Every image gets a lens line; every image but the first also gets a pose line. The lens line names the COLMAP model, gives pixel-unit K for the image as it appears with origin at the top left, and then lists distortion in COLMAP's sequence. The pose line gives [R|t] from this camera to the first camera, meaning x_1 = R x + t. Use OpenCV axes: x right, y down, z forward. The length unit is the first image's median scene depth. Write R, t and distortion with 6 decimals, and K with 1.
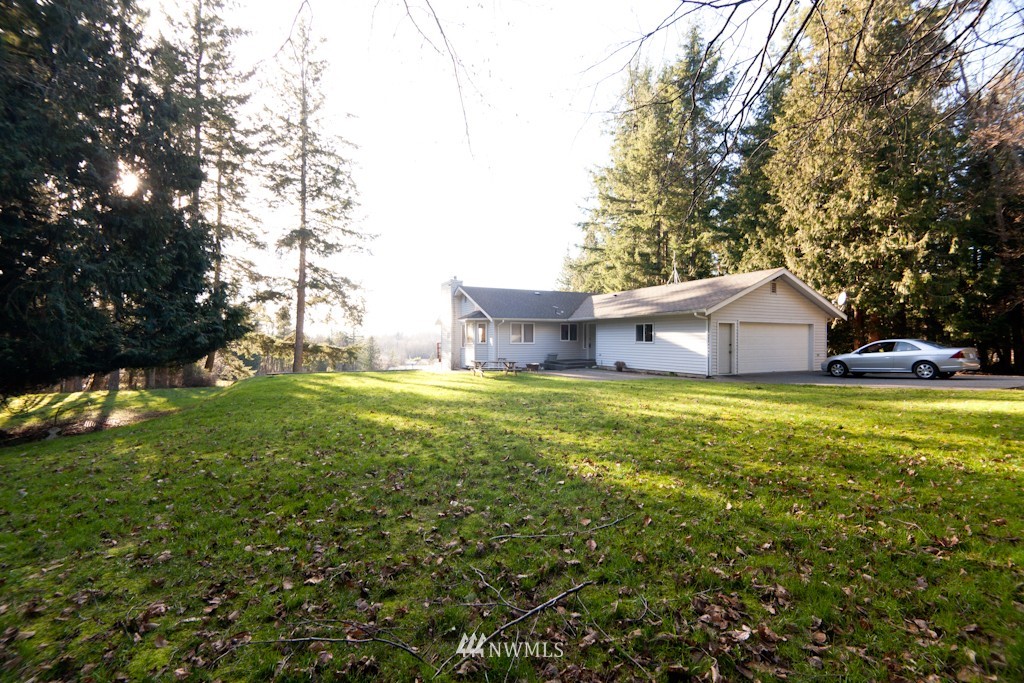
lens RADIAL K [[454.3, 0, 512.0], [0, 454.3, 341.5], [0, 0, 1]] dist [0.001033, 0.000117]
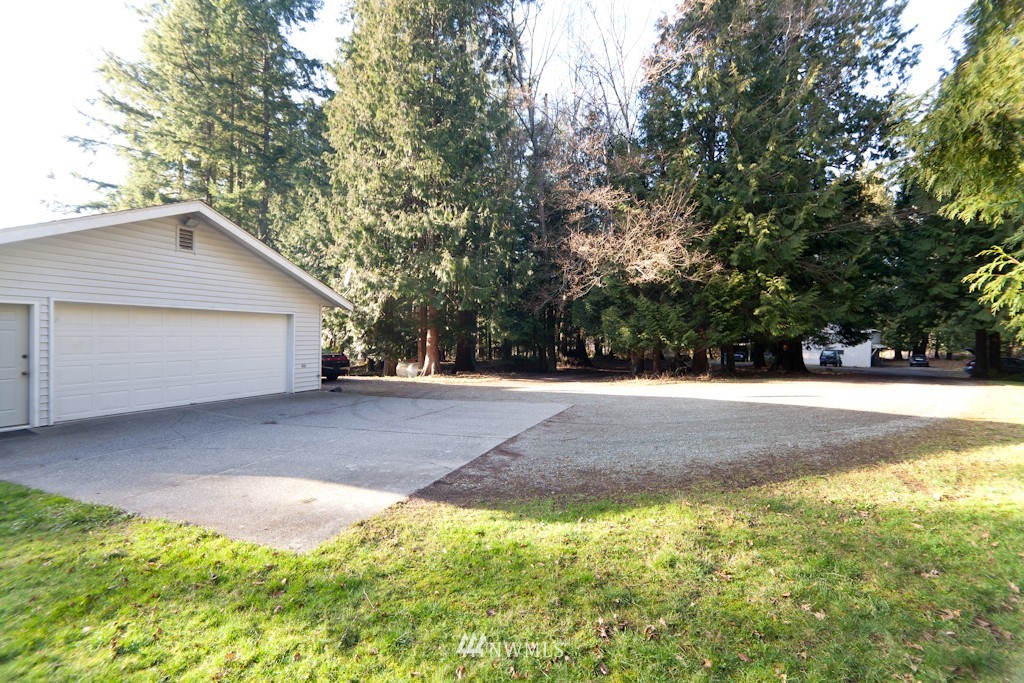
lens RADIAL K [[454.3, 0, 512.0], [0, 454.3, 341.5], [0, 0, 1]] dist [0.001033, 0.000117]
pose [[0.761372, -0.001401, 0.648314, 0.430355], [-0.014877, 0.999697, 0.019632, -0.016421], [-0.648145, -0.024592, 0.761120, 0.310835]]
